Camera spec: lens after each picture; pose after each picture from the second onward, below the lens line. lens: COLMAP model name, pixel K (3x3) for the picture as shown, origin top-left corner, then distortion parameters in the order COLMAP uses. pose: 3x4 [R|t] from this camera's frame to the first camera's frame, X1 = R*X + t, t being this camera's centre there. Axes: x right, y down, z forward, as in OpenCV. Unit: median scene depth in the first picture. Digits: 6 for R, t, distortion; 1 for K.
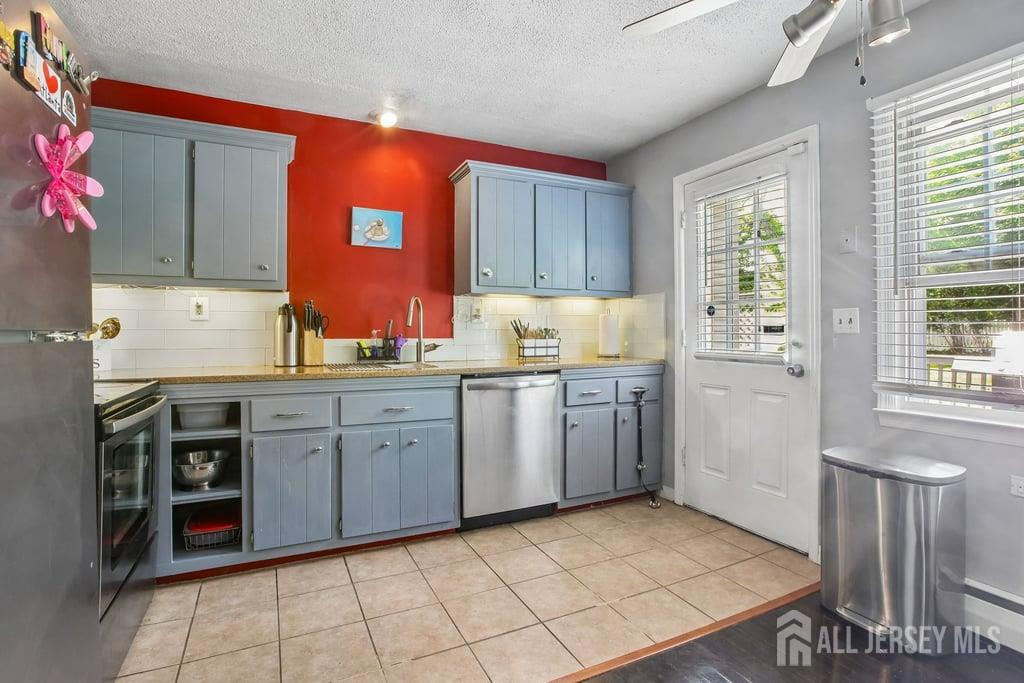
lens RADIAL K [[489.0, 0, 507.2], [0, 489.0, 337.1], [0, 0, 1]] dist [-0.062313, 0.028383]
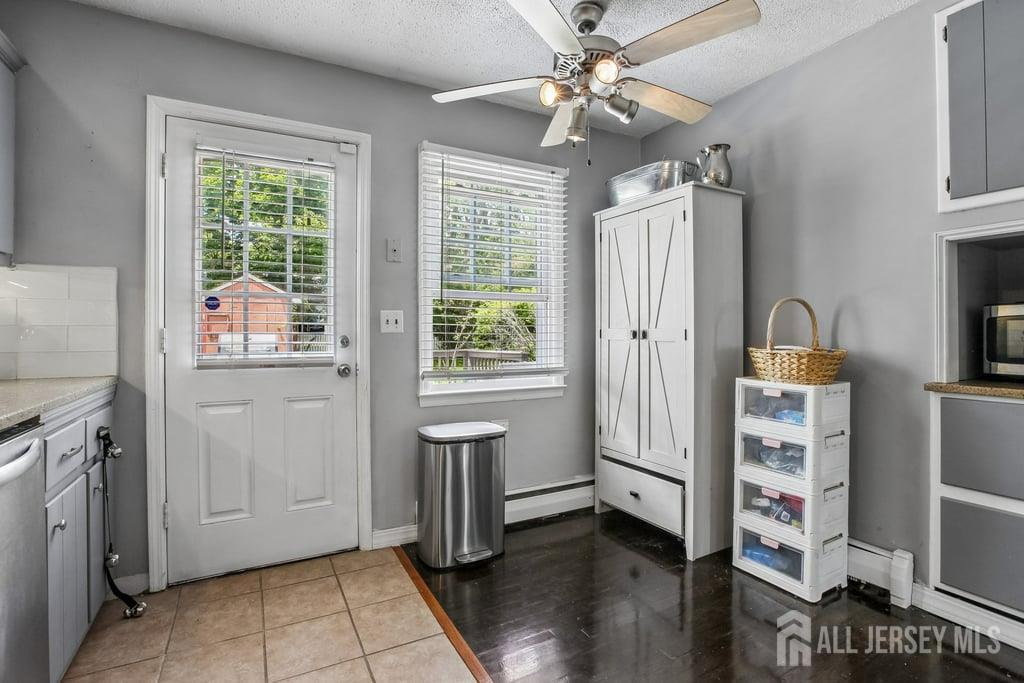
lens RADIAL K [[489.0, 0, 507.2], [0, 489.0, 337.1], [0, 0, 1]] dist [-0.062313, 0.028383]
pose [[-0.051263, -0.013130, 0.998599, -0.390007], [0.009991, 0.999857, 0.013659, -0.008697], [-0.998635, 0.010677, -0.051124, 0.677981]]
